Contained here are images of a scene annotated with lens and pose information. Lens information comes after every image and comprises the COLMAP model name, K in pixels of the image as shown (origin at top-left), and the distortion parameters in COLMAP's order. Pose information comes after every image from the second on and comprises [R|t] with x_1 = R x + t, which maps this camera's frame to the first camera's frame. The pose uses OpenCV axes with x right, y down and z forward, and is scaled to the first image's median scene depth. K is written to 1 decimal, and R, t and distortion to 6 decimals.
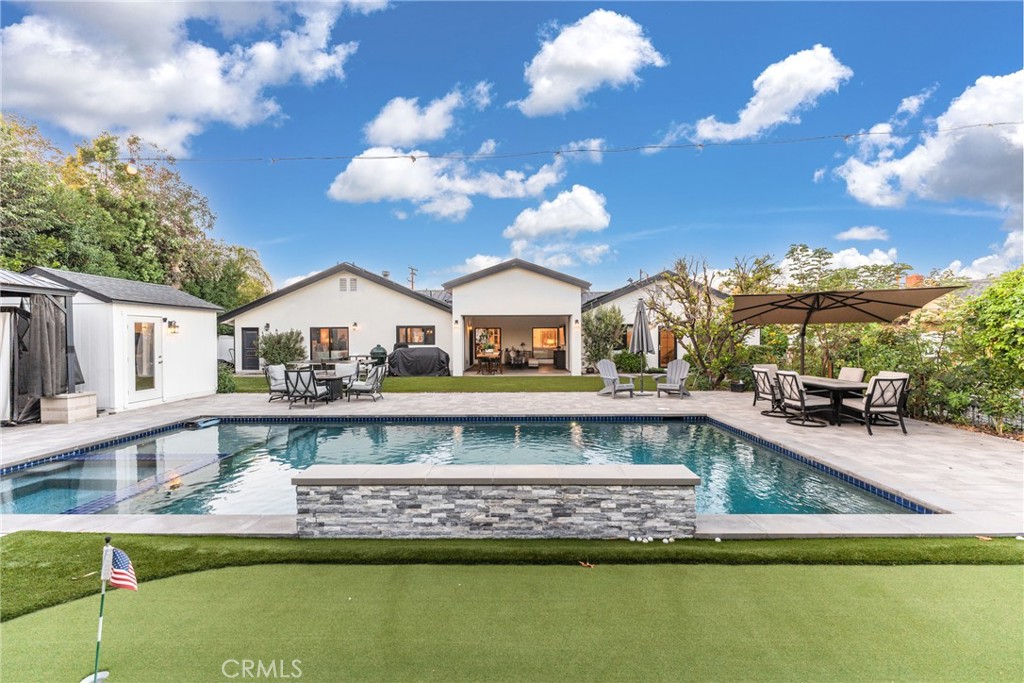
lens RADIAL K [[408.8, 0, 511.3], [0, 408.8, 341.0], [0, 0, 1]] dist [-0.000620, -0.000622]
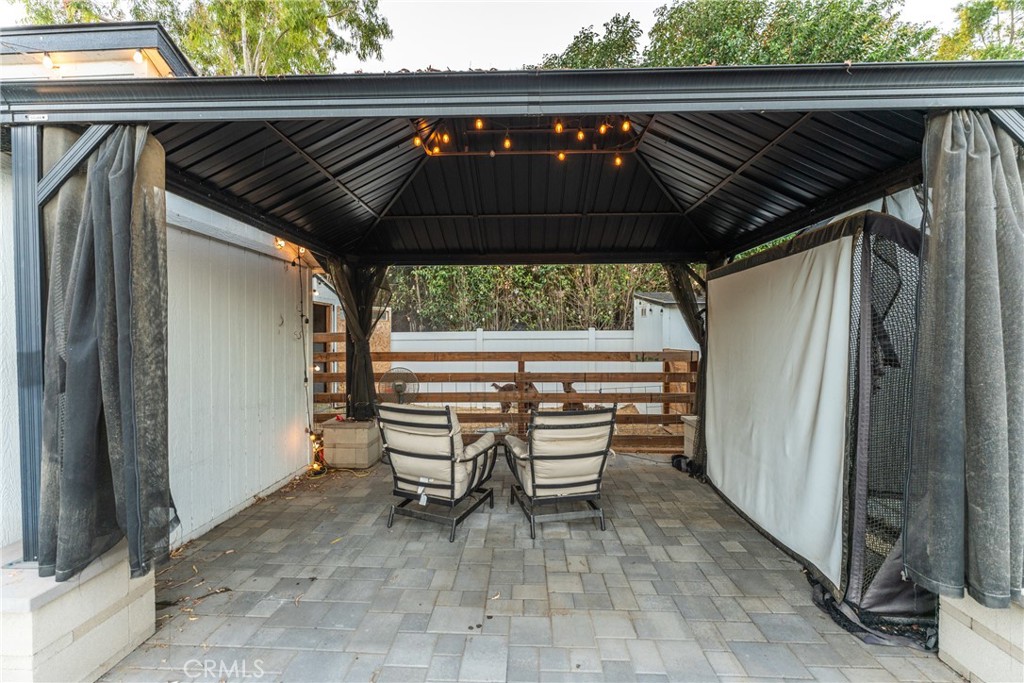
lens RADIAL K [[408.8, 0, 514.1], [0, 408.8, 343.4], [0, 0, 1]] dist [-0.000620, -0.000622]
pose [[-0.017481, 0.025808, -0.999514, -0.436650], [-0.011299, 0.999598, 0.026008, 0.002179], [0.999783, 0.011748, -0.017183, 0.358755]]
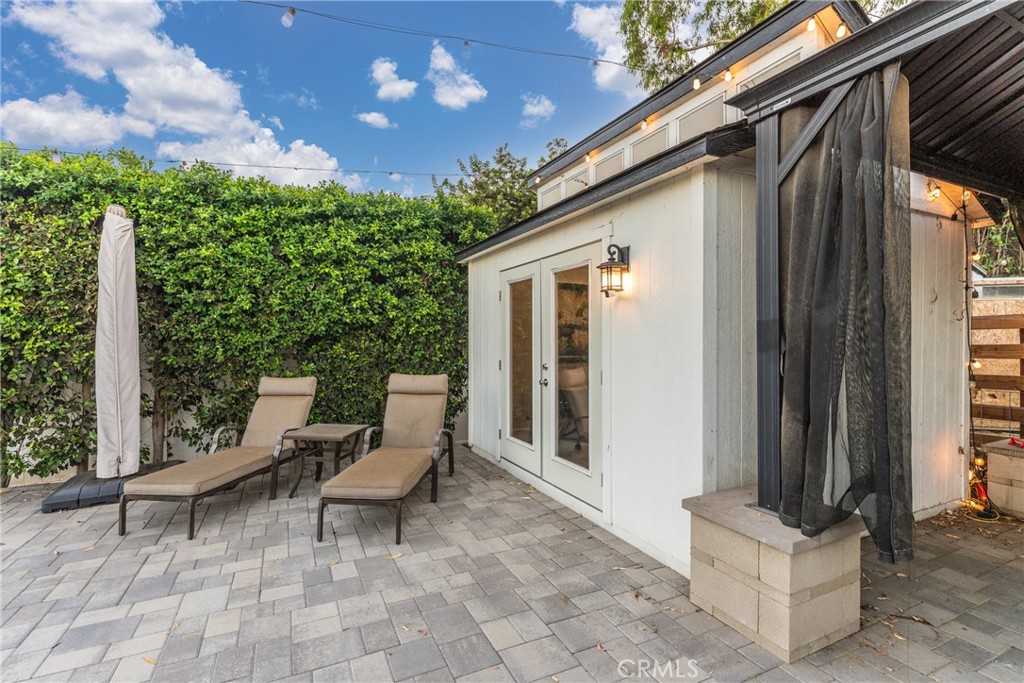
lens RADIAL K [[474.0, 0, 507.9], [0, 474.0, 343.4], [0, 0, 1]] dist [0.001495, -0.000062]
pose [[-0.892889, 0.015150, -0.450021, -0.409576], [0.004265, 0.999674, 0.025191, 0.012098], [0.450256, 0.020573, -0.892662, 0.317281]]
